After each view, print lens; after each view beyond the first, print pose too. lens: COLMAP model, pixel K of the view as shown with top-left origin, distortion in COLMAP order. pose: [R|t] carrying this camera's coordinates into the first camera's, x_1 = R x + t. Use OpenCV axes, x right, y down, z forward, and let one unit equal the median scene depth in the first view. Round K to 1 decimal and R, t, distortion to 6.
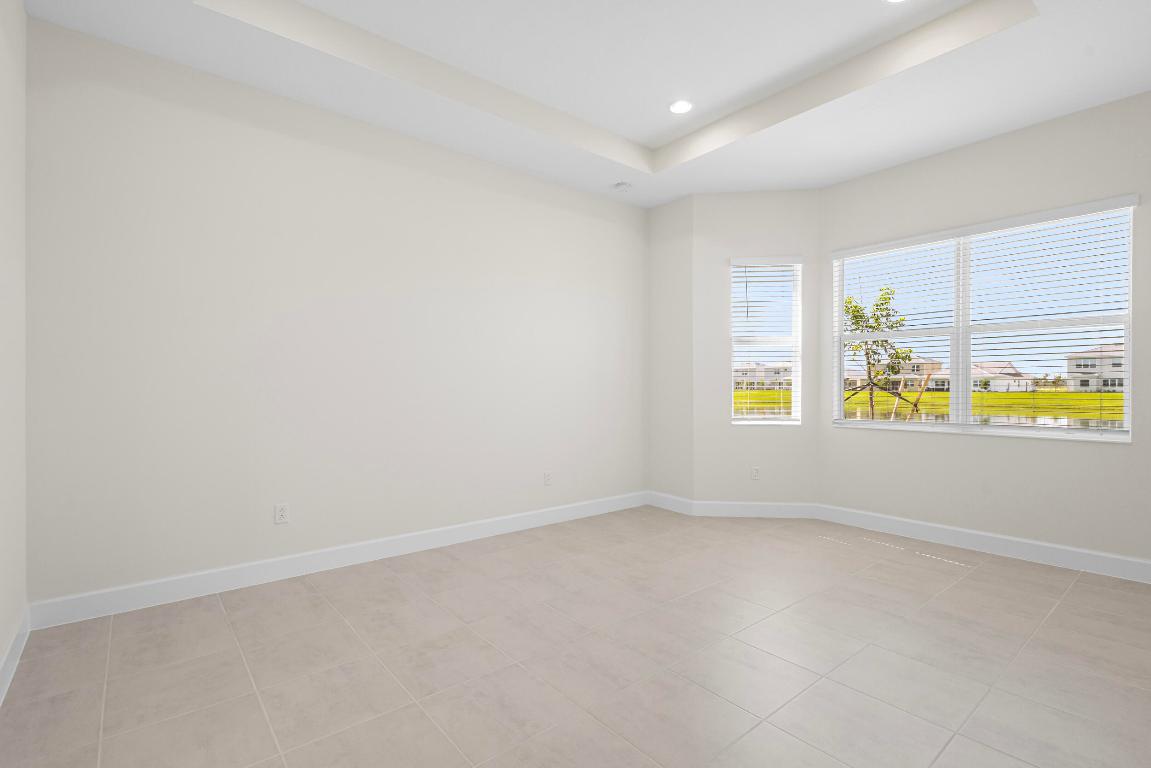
lens RADIAL K [[536.0, 0, 578.8], [0, 536.0, 385.4], [0, 0, 1]] dist [0.009198, -0.003104]
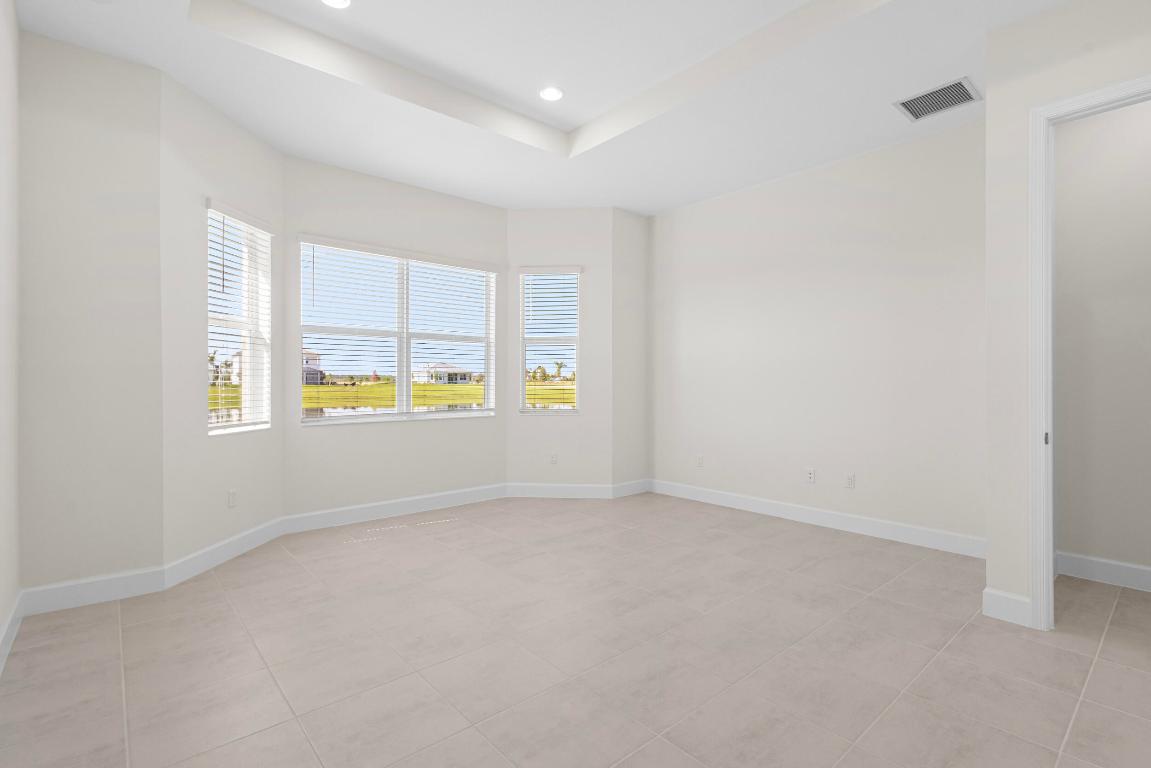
lens RADIAL K [[536.0, 0, 578.3], [0, 536.0, 377.9], [0, 0, 1]] dist [0.009198, -0.003104]
pose [[-0.038380, 0.006183, 0.999244, -0.447016], [-0.005203, 0.999966, -0.006387, -0.000782], [-0.999250, -0.005444, -0.038346, 0.570237]]
